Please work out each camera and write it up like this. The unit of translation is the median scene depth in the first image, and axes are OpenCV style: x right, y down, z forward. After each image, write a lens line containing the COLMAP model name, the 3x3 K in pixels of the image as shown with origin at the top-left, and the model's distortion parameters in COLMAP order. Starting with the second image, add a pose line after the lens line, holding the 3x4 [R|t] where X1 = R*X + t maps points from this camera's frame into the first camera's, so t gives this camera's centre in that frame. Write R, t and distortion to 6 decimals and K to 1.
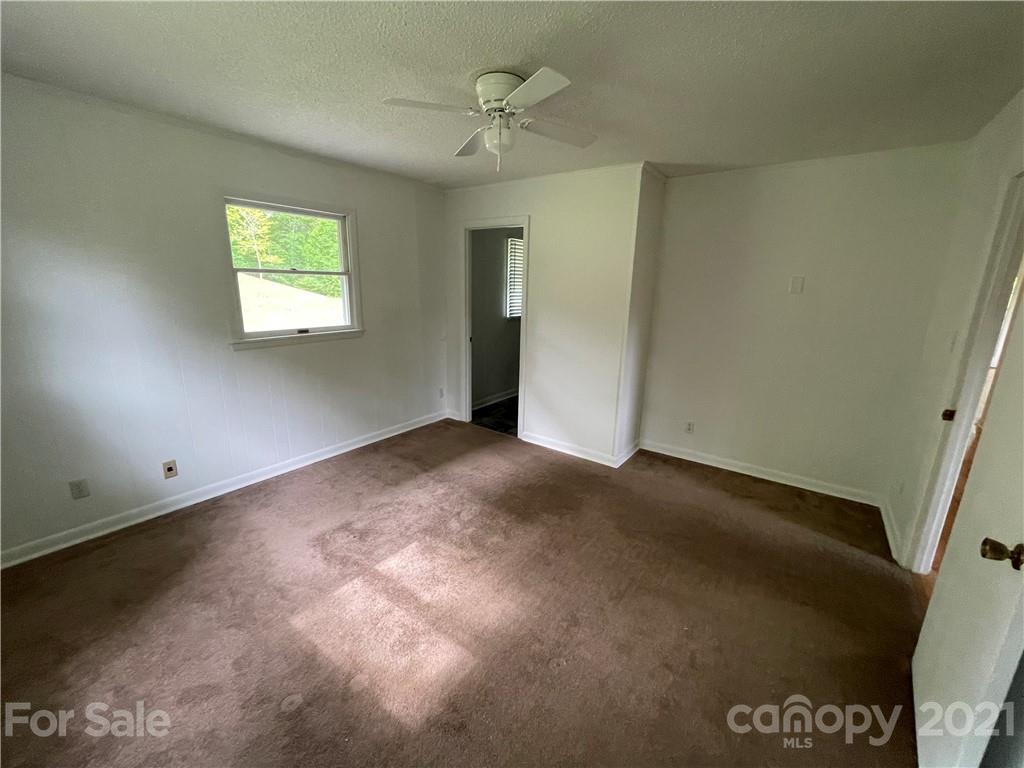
lens RADIAL K [[414.3, 0, 510.9], [0, 414.3, 383.3], [0, 0, 1]] dist [0.001141, -0.000025]
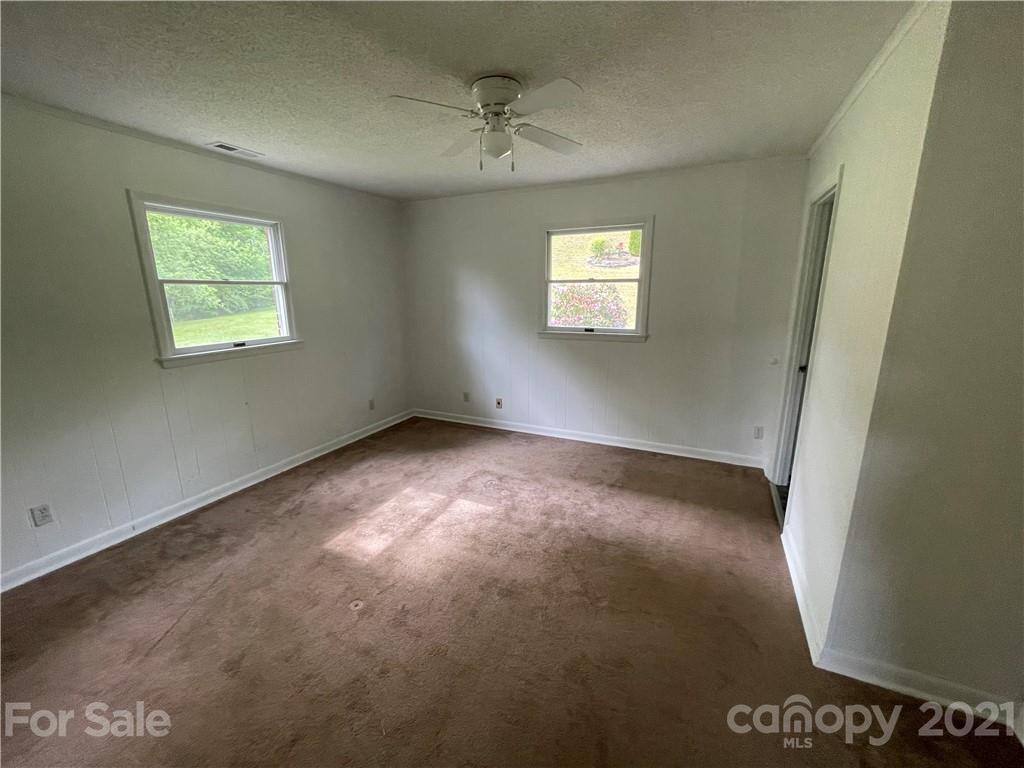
lens RADIAL K [[414.3, 0, 509.3], [0, 414.3, 383.9], [0, 0, 1]] dist [0.001141, -0.000025]
pose [[0.185343, 0.204009, -0.961264, 0.711156], [-0.216538, 0.962647, 0.162552, -0.135052], [0.958519, 0.178022, 0.222596, 0.606458]]
